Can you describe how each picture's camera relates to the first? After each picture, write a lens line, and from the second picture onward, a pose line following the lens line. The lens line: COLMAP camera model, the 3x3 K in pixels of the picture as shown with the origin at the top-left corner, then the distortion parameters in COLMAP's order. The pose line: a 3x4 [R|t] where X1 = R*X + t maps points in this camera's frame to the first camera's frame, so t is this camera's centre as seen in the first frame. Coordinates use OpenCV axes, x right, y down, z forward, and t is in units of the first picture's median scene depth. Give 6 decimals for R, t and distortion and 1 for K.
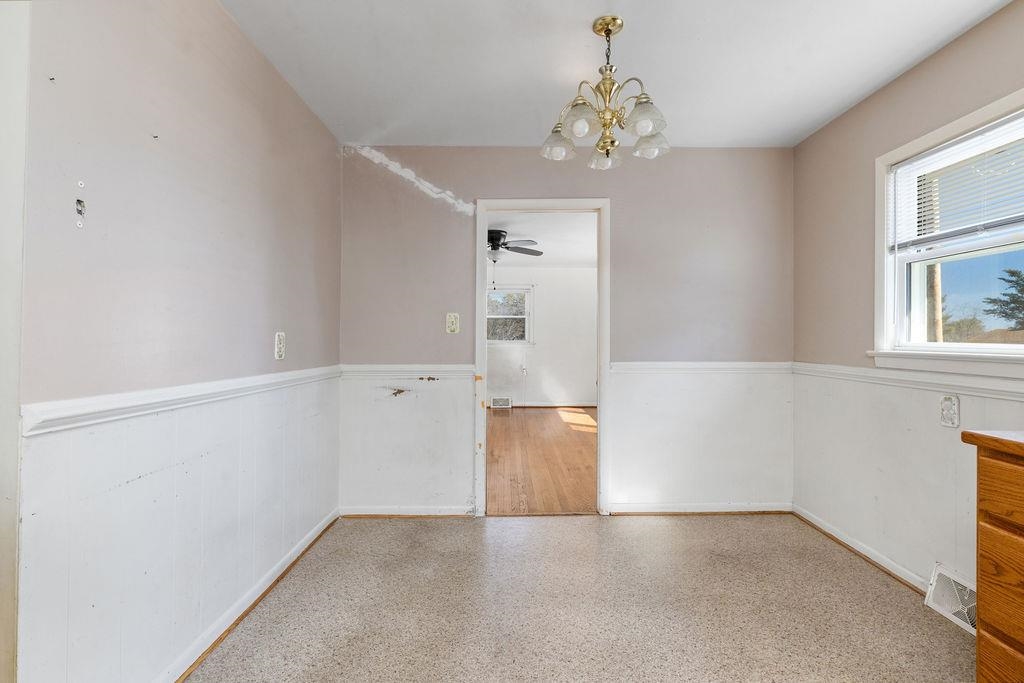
lens RADIAL K [[520.2, 0, 513.3], [0, 520.2, 334.0], [0, 0, 1]] dist [-0.003542, -0.000654]
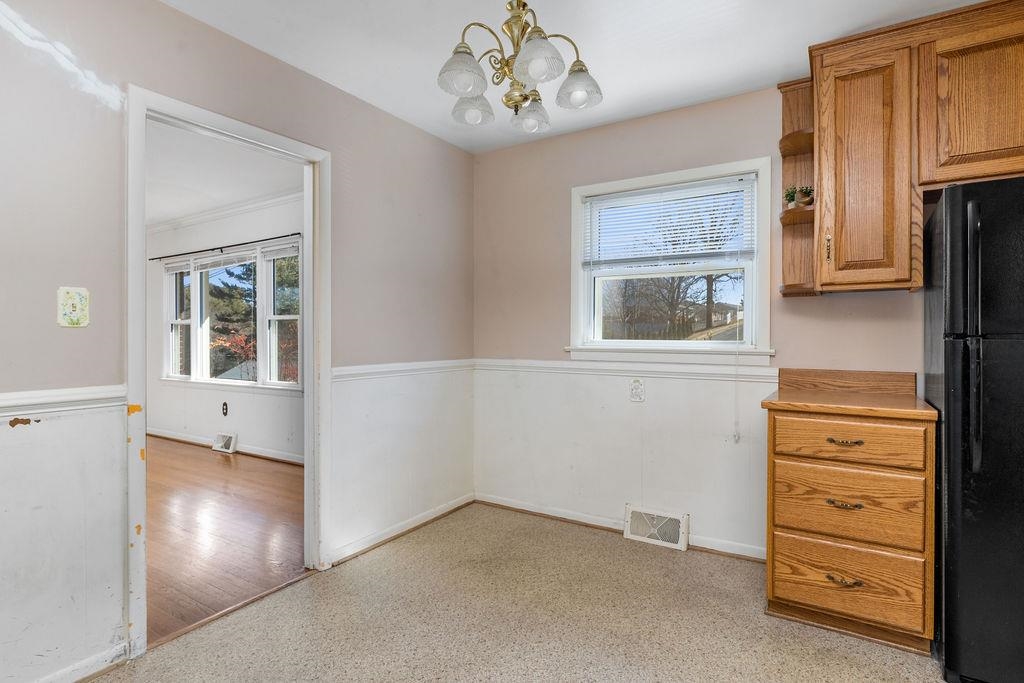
lens RADIAL K [[535.1, 0, 516.2], [0, 535.1, 338.4], [0, 0, 1]] dist [0.000061, -0.000394]
pose [[0.521768, -0.004359, 0.853076, -0.412622], [-0.006721, 0.999935, 0.009221, 0.002576], [-0.853061, -0.010545, 0.521705, 0.431369]]
